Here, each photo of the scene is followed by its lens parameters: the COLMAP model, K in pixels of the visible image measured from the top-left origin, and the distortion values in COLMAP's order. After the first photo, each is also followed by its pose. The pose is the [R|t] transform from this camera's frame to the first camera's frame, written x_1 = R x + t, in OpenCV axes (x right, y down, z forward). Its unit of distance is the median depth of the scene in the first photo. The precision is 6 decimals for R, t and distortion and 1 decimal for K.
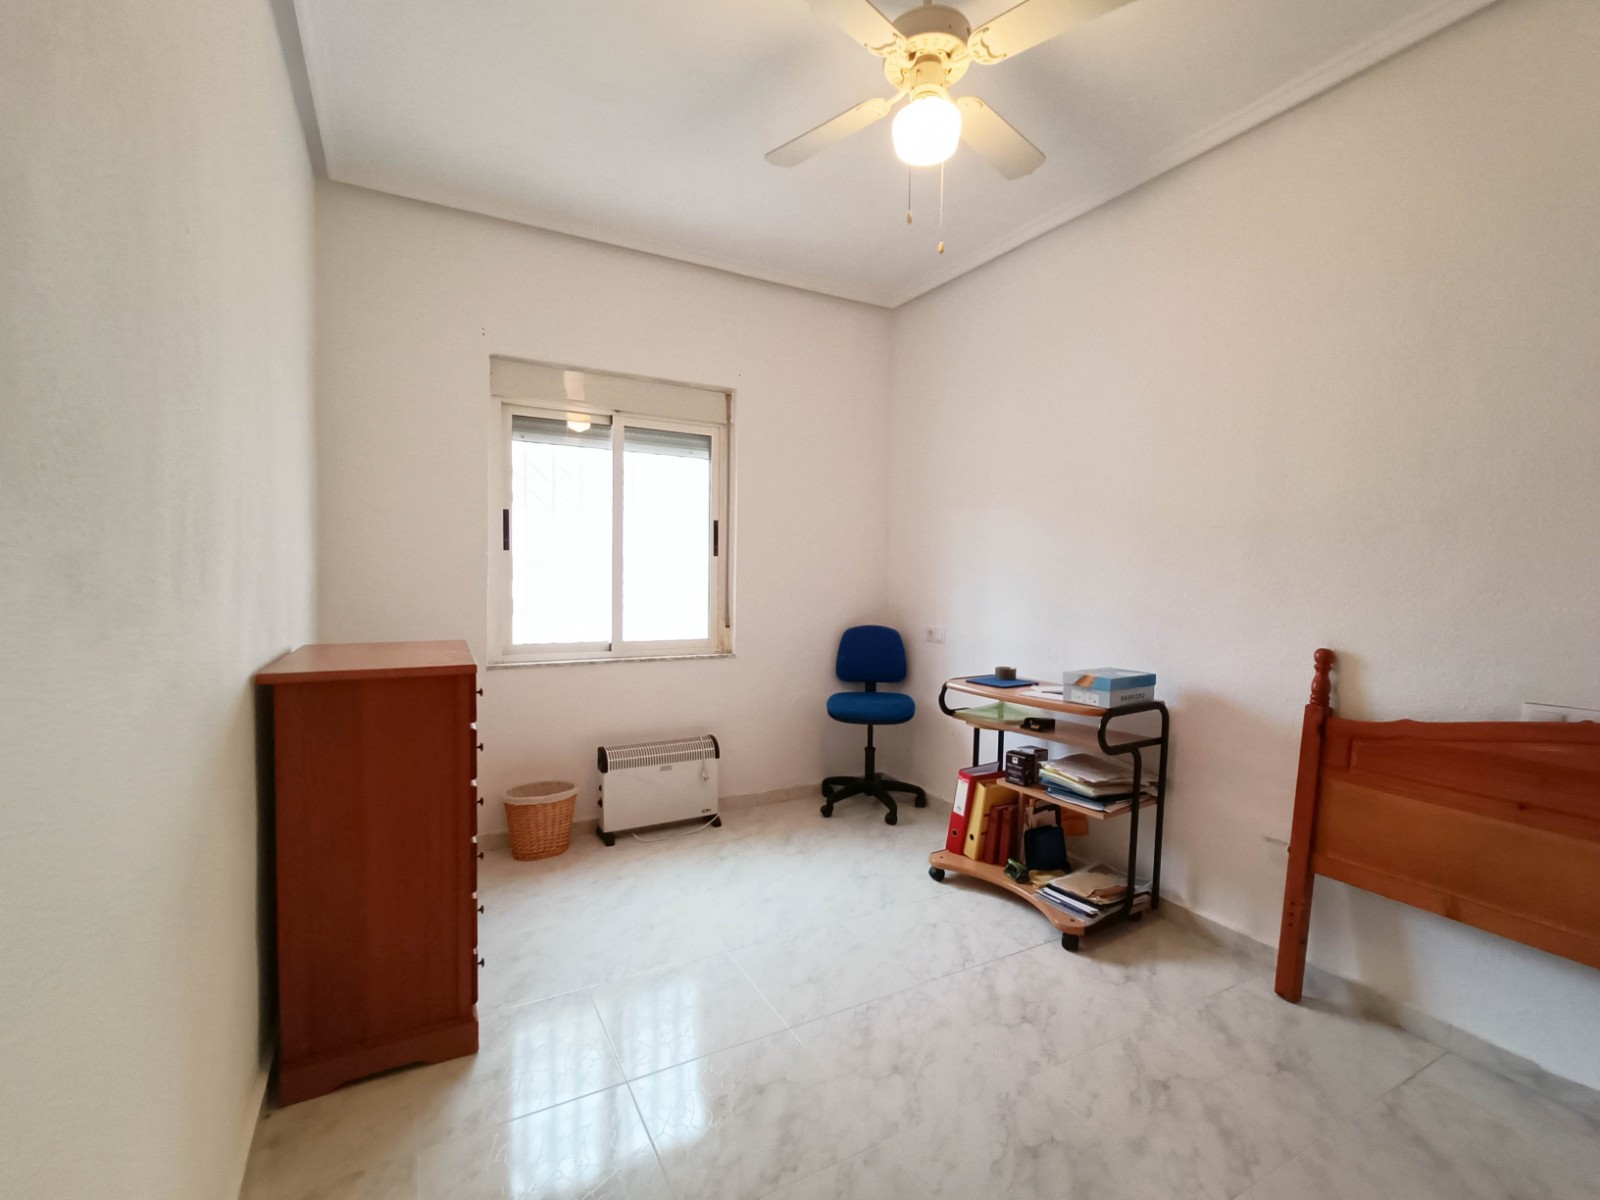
lens RADIAL K [[718.2, 0, 803.2], [0, 718.2, 599.9], [0, 0, 1]] dist [0.003809, -0.000416]
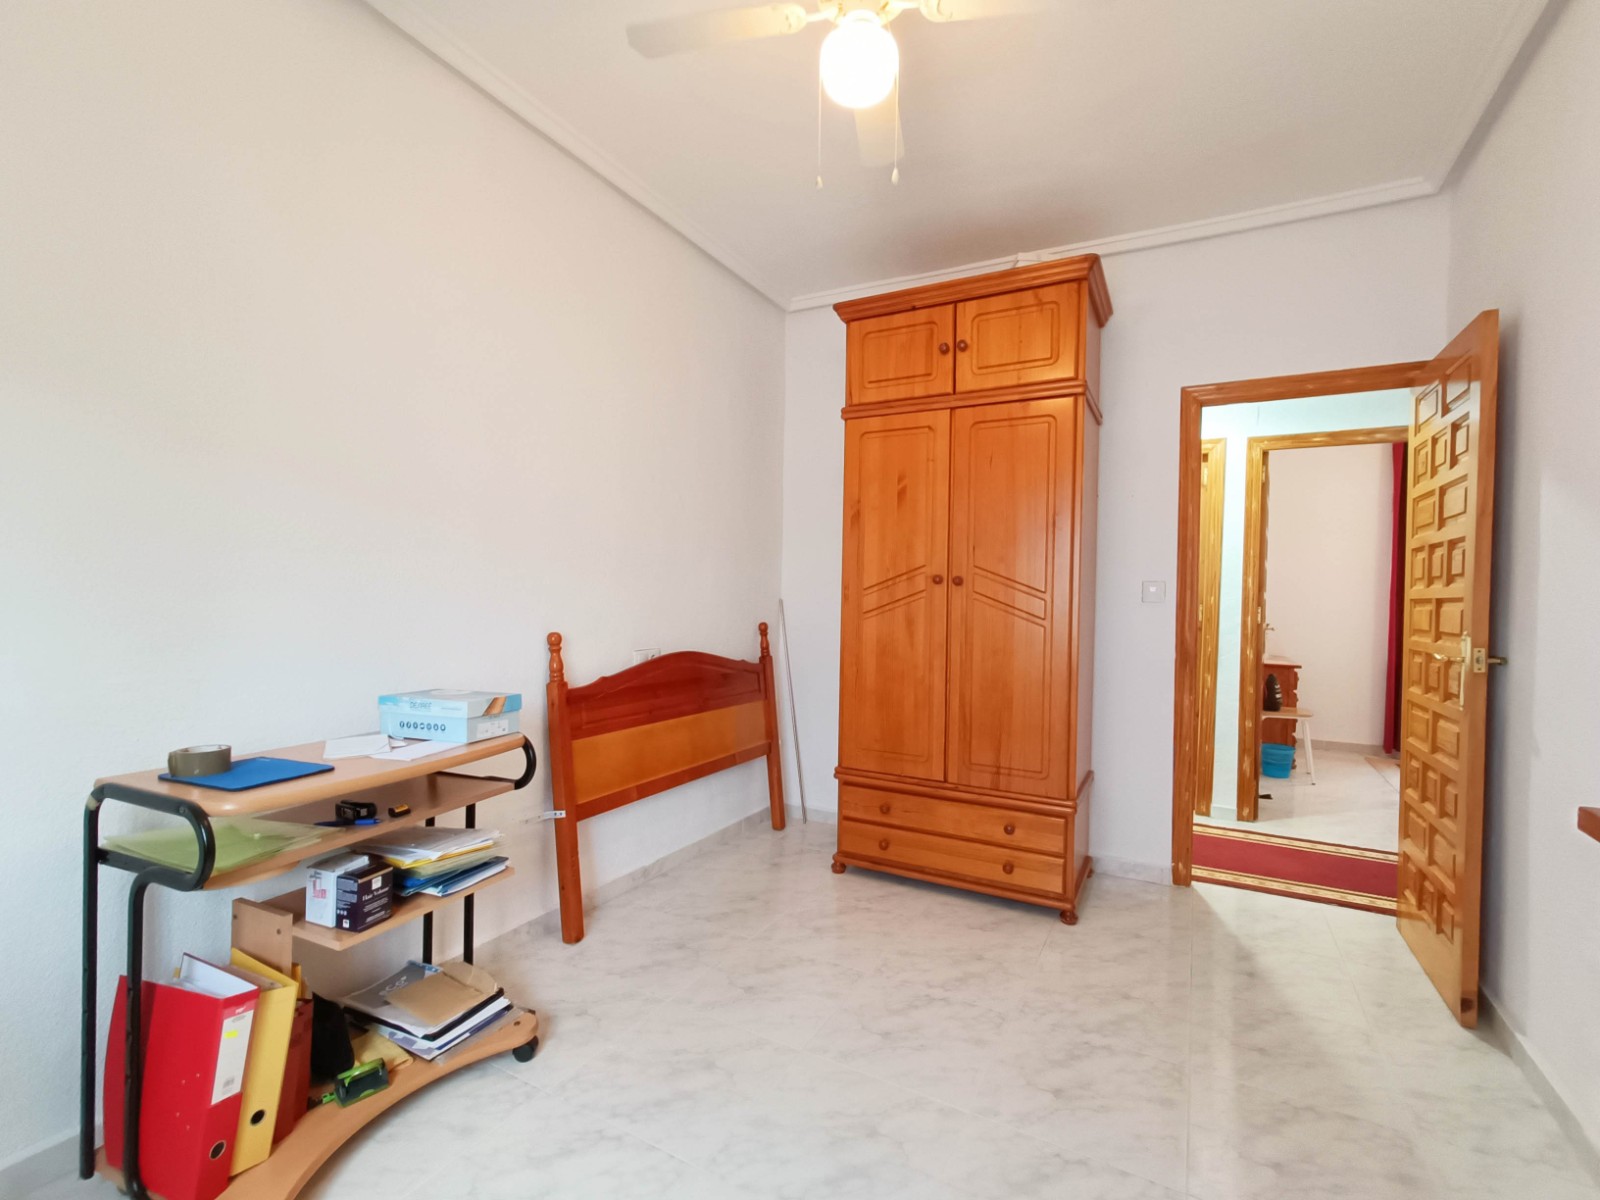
lens RADIAL K [[718.2, 0, 803.2], [0, 718.2, 599.9], [0, 0, 1]] dist [0.003809, -0.000416]
pose [[-0.539343, -0.030777, 0.841524, -0.501466], [0.003710, 0.999235, 0.038922, -0.029977], [-0.842078, 0.024114, -0.538816, 1.409756]]
